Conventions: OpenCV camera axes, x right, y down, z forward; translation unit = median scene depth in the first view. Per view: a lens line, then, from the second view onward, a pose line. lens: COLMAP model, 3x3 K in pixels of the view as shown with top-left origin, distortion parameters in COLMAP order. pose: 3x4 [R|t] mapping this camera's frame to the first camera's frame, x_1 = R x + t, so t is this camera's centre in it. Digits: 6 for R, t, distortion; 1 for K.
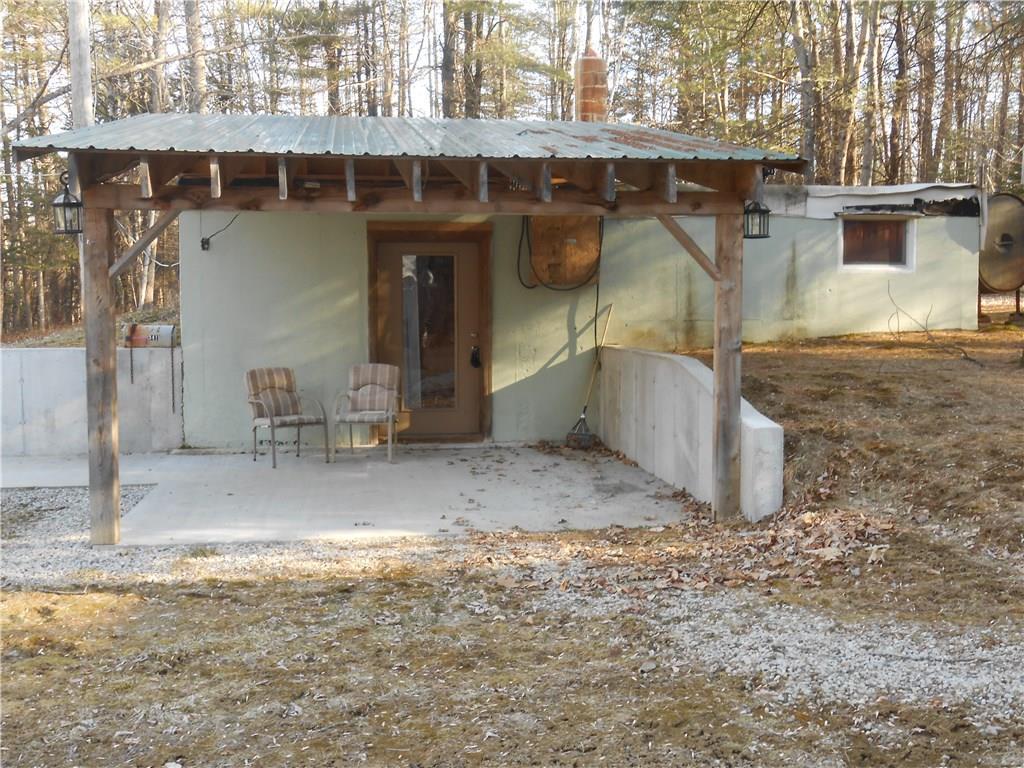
lens RADIAL K [[1130.4, 0, 471.8], [0, 1130.4, 350.8], [0, 0, 1]] dist [0.001723, 0.000000]
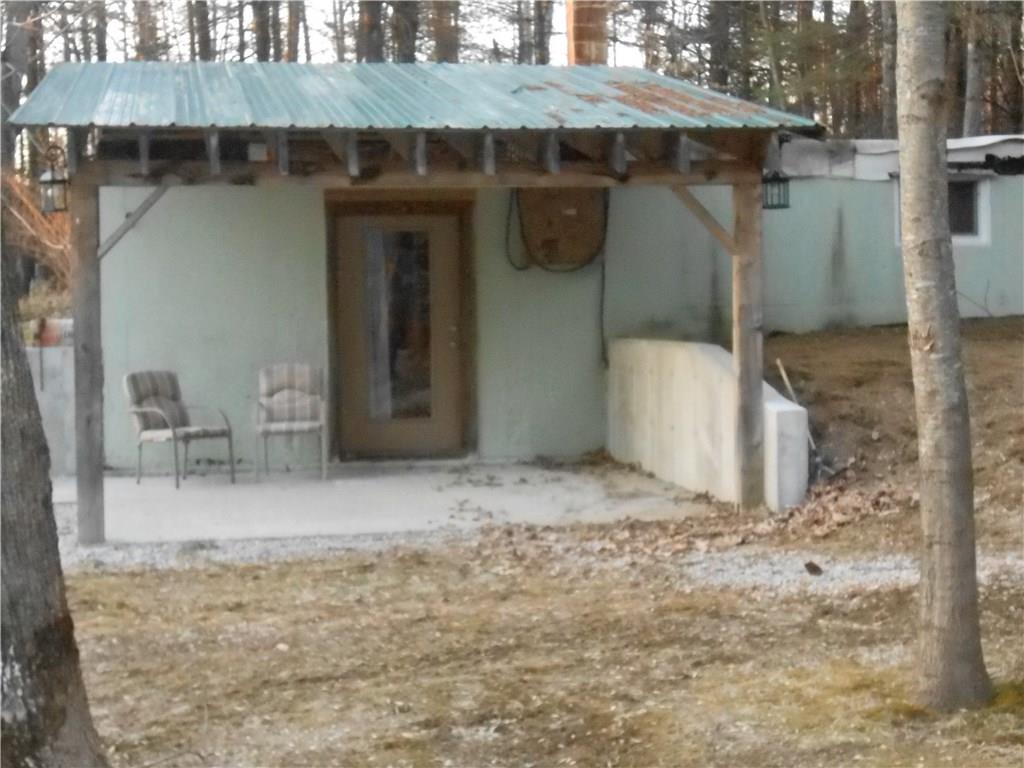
lens RADIAL K [[1882.0, 0, 512.7], [0, 1882.0, 384.1], [0, 0, 1]] dist [0.033614, 0.000000]
pose [[0.997424, -0.016734, 0.069750, -0.073747], [0.016865, 0.999857, -0.001286, 0.042296], [-0.069719, 0.002459, 0.997564, -0.520179]]
